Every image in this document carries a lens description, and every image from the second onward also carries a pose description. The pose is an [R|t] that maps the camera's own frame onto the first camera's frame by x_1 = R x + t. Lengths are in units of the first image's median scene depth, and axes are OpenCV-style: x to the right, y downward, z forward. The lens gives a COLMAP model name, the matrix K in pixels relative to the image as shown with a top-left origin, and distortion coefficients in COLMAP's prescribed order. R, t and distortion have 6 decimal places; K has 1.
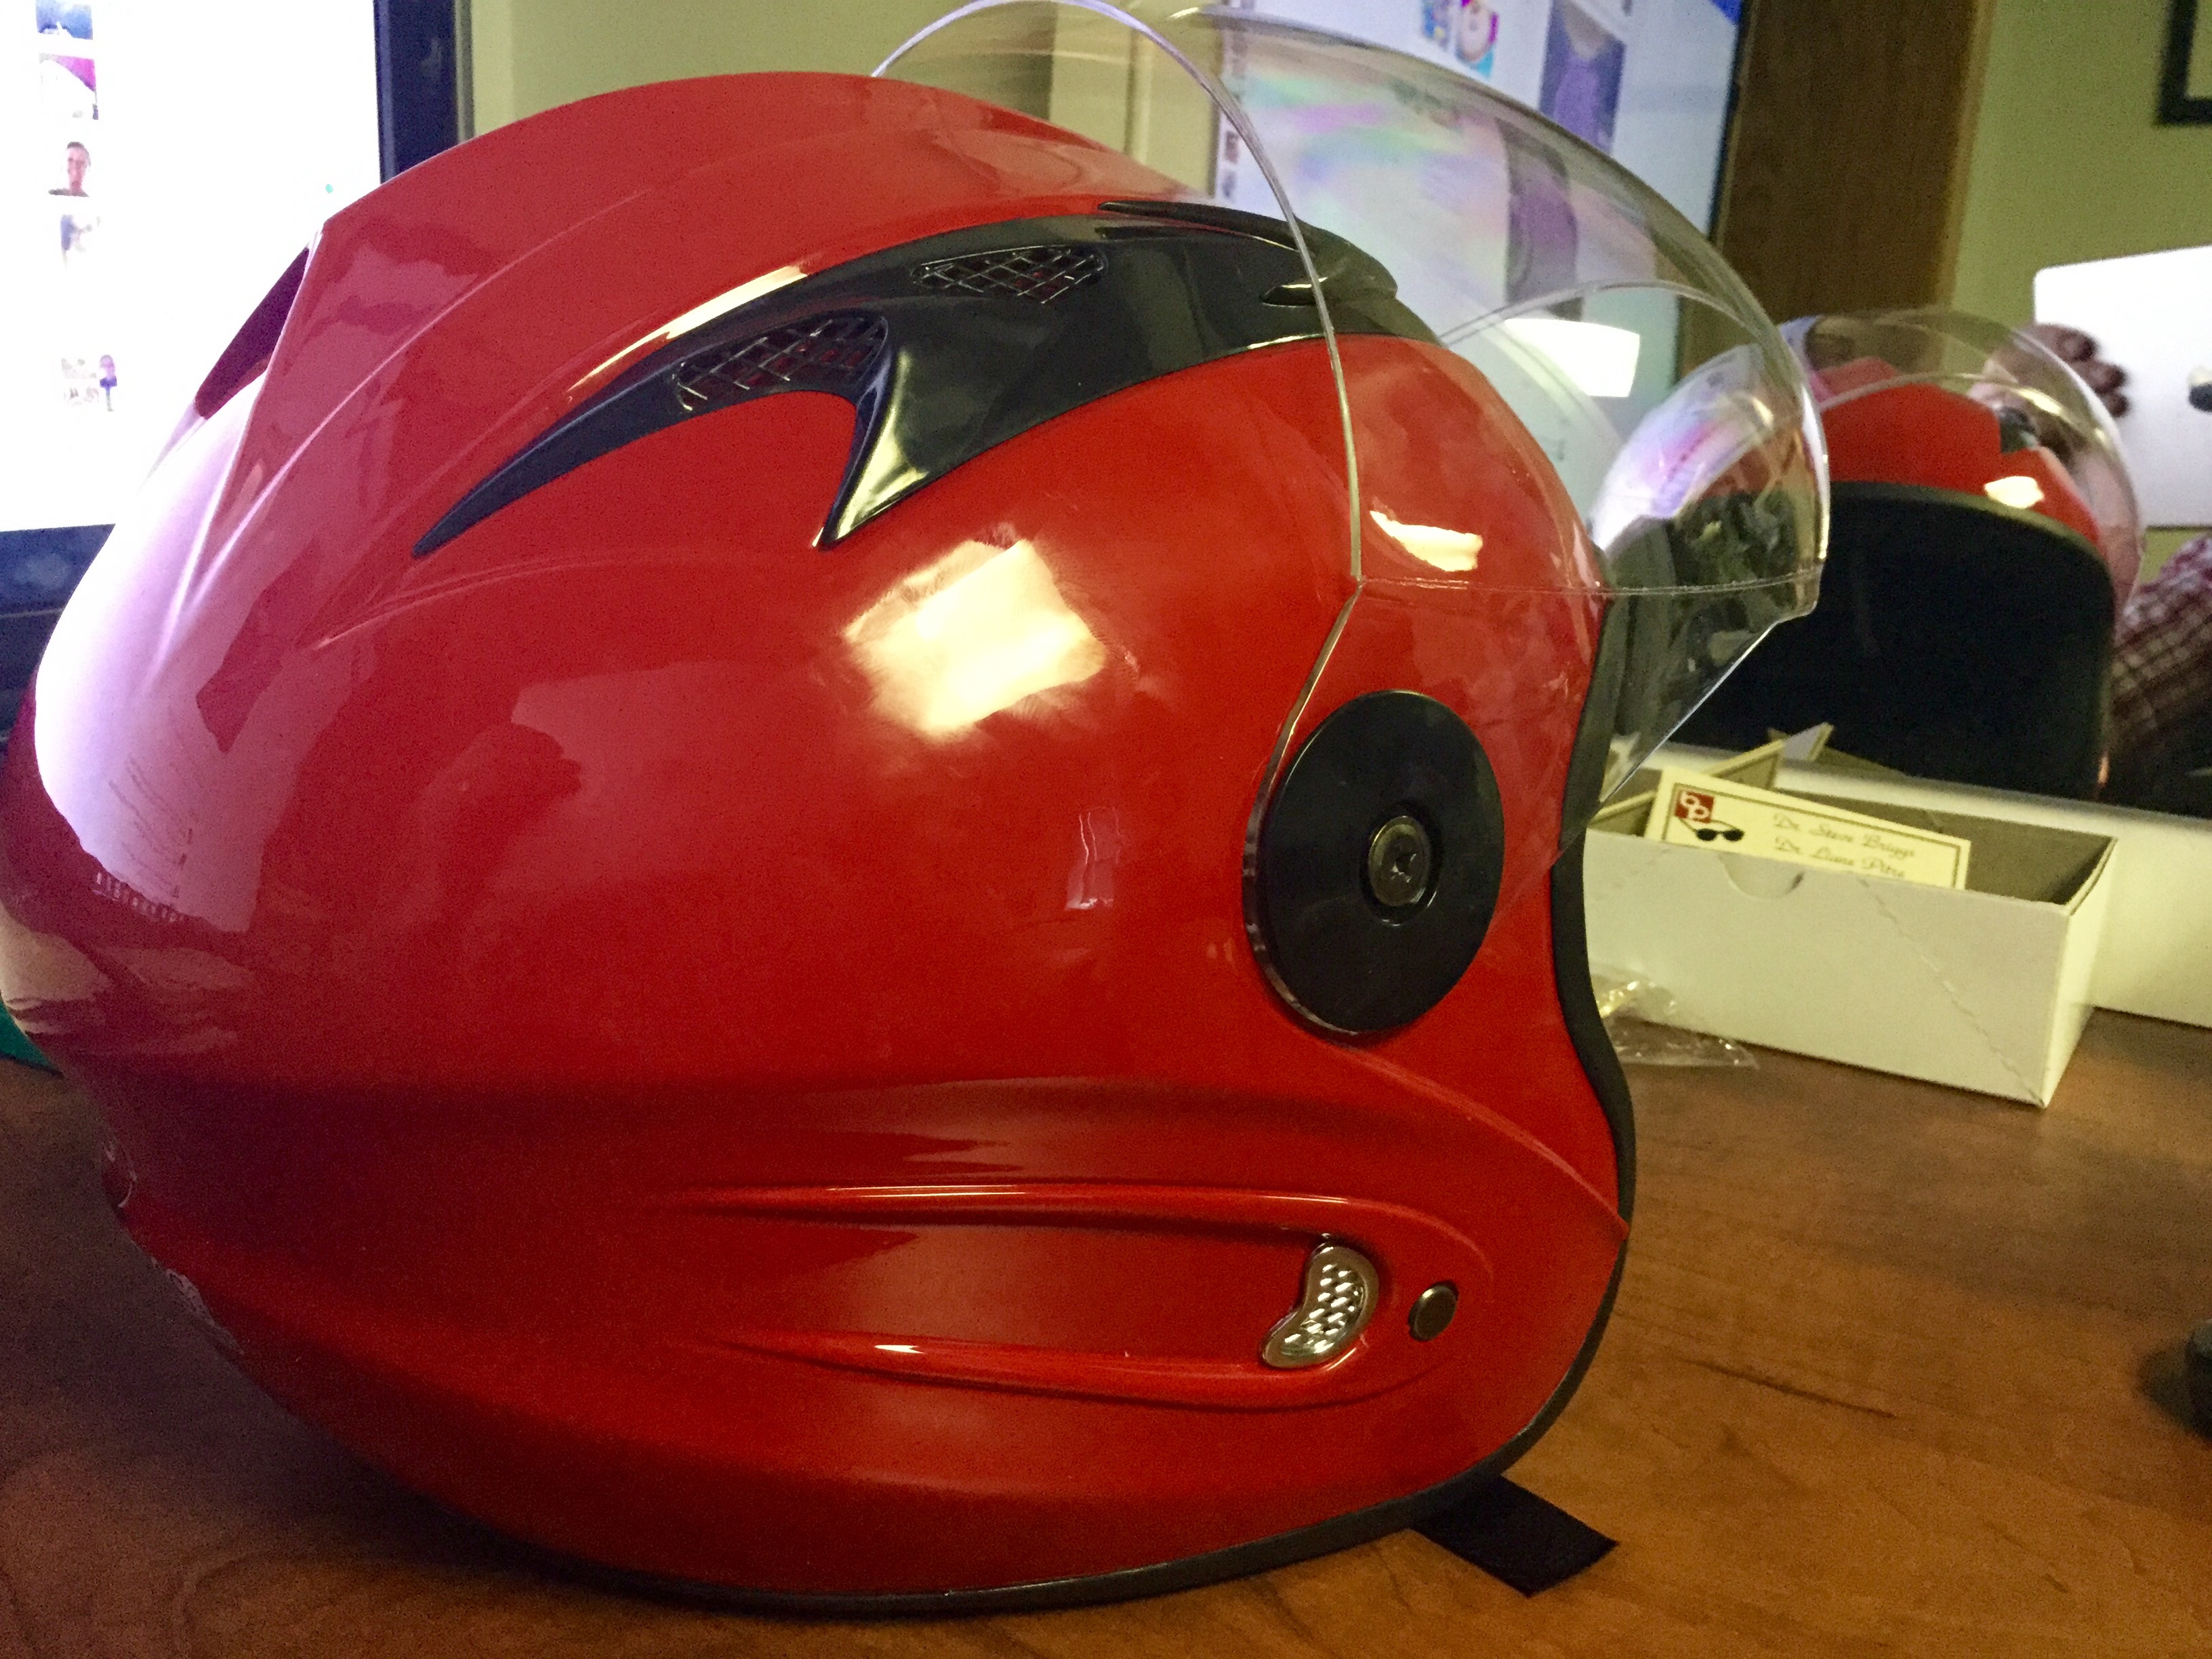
lens RADIAL K [[1986.2, 0, 1105.0], [0, 1986.2, 835.1], [0, 0, 1]] dist [-0.017822, -0.021599]
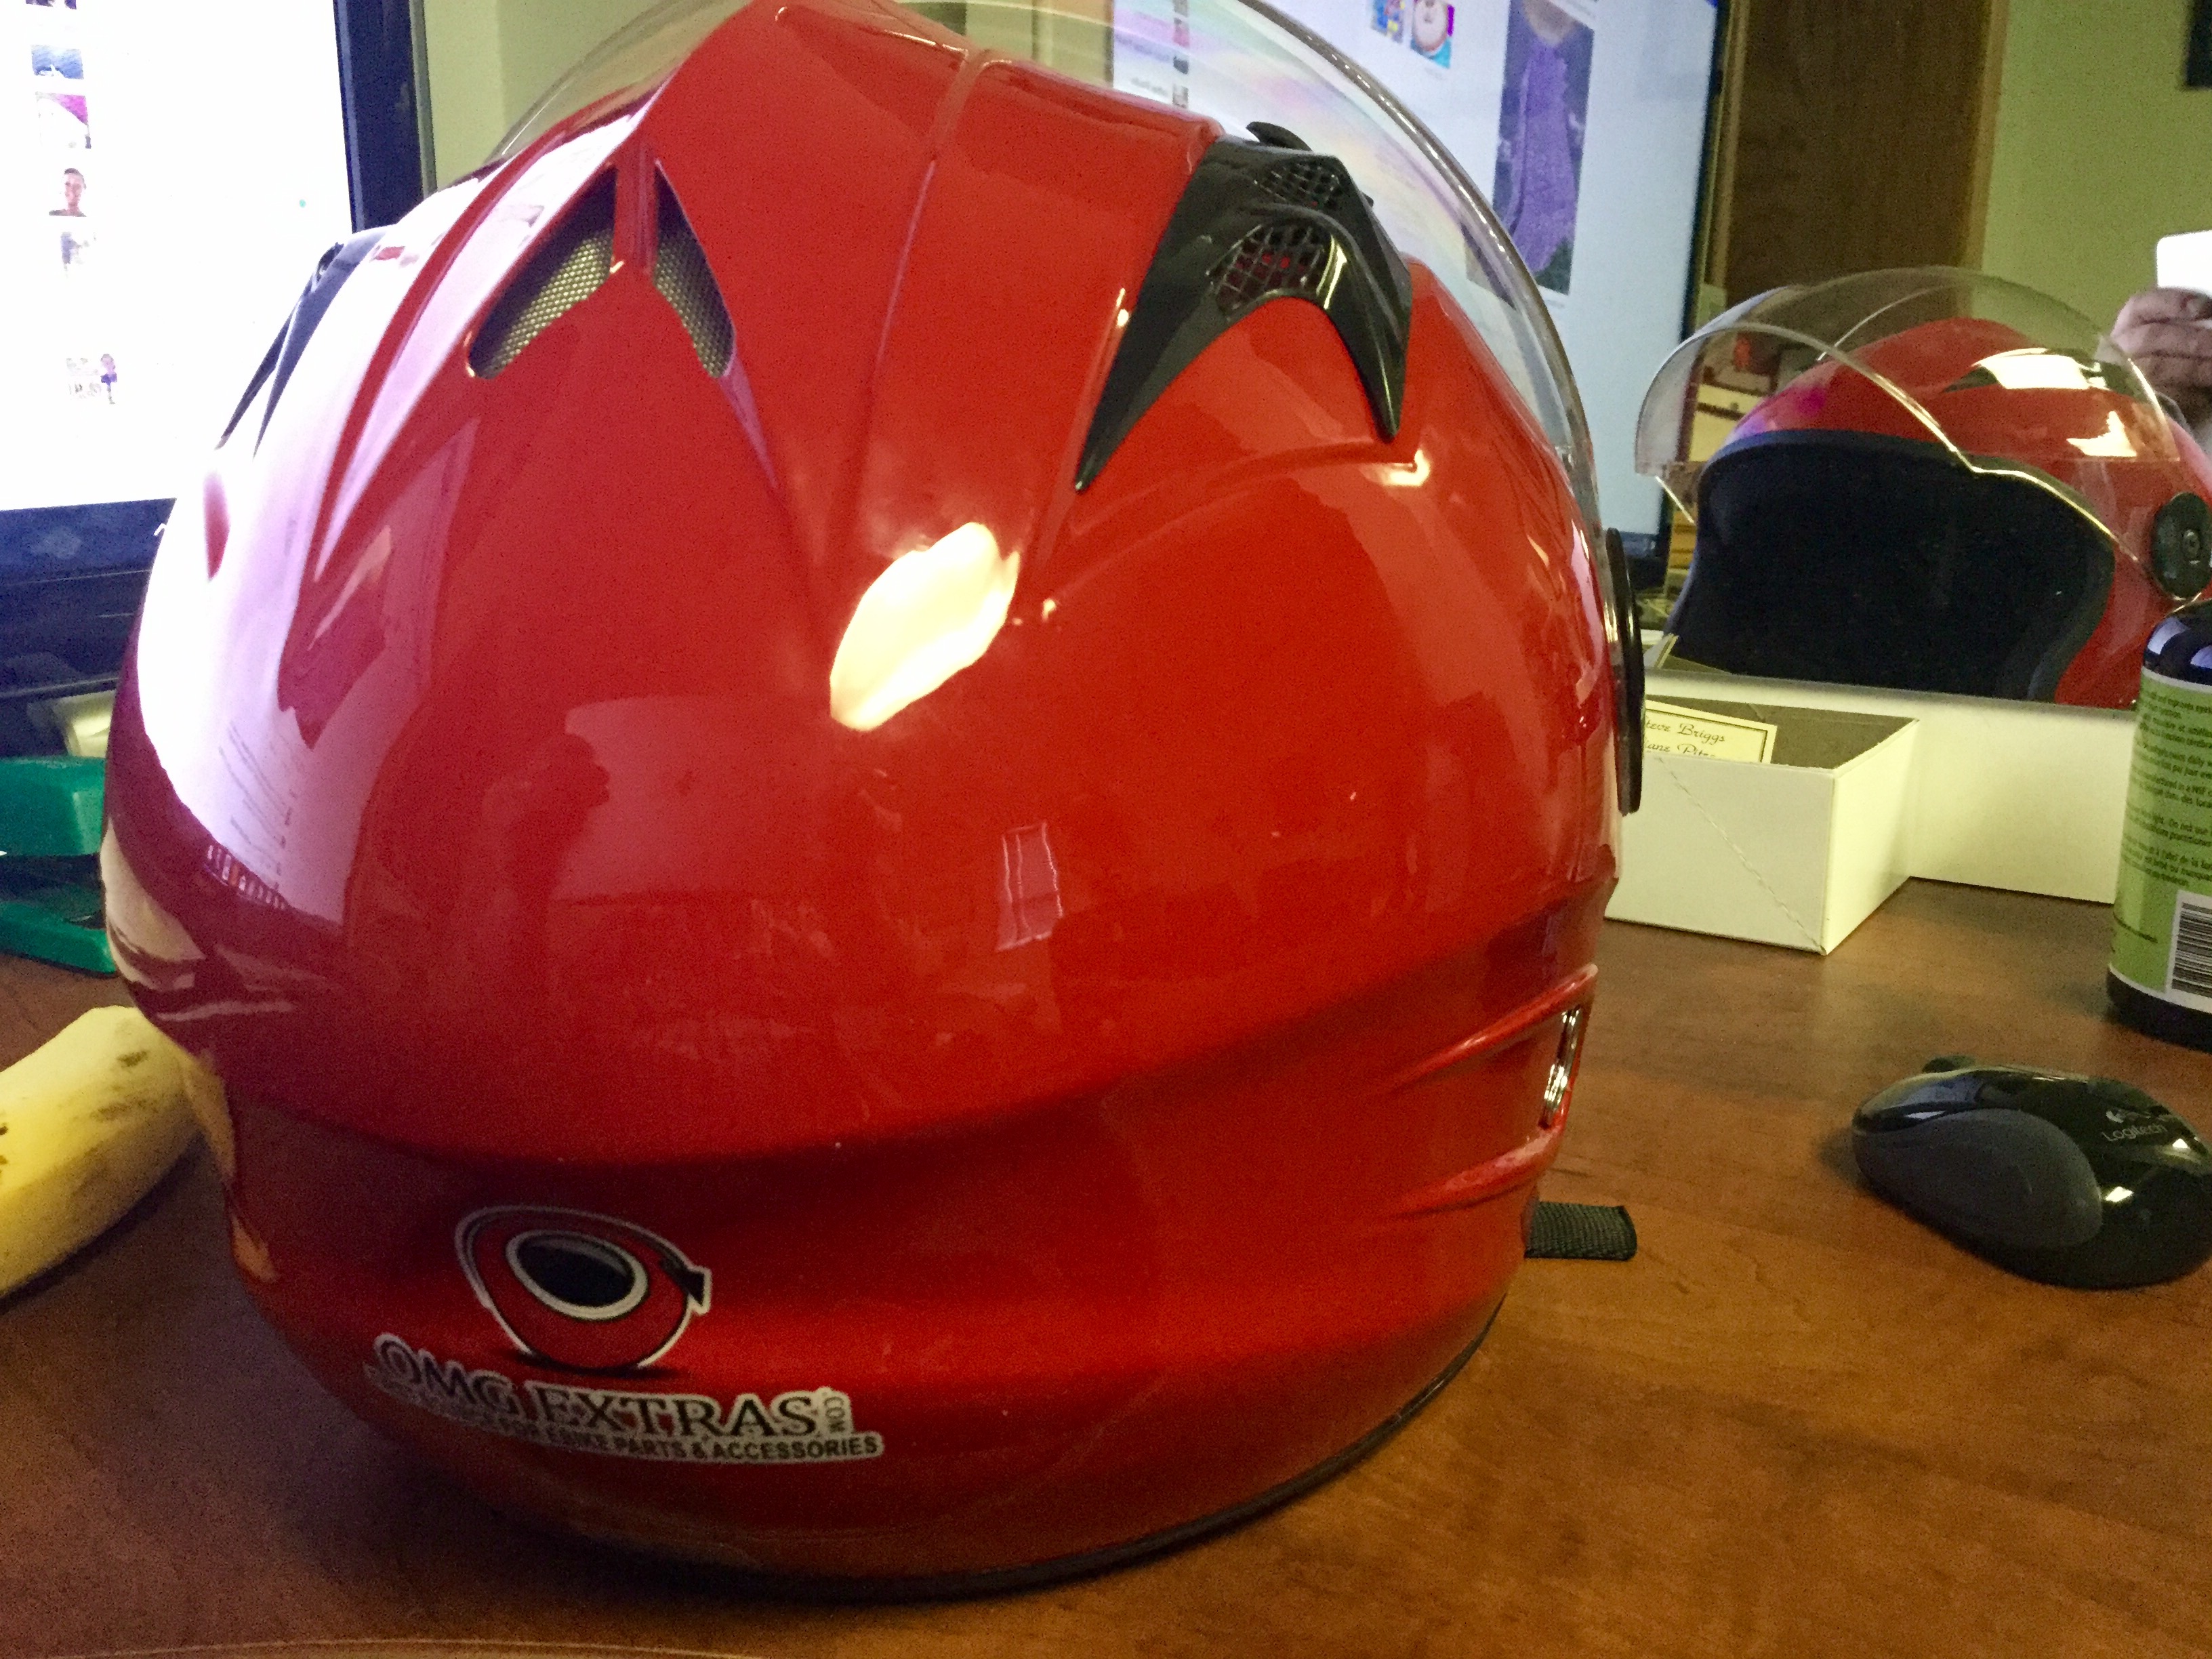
lens RADIAL K [[1986.2, 0, 1105.6], [0, 1986.2, 822.9], [0, 0, 1]] dist [-0.017822, -0.021599]
pose [[0.998590, -0.031064, -0.043040, 0.113136], [0.030474, 0.999433, -0.014292, 0.062226], [0.043460, 0.012960, 0.998971, -0.113691]]
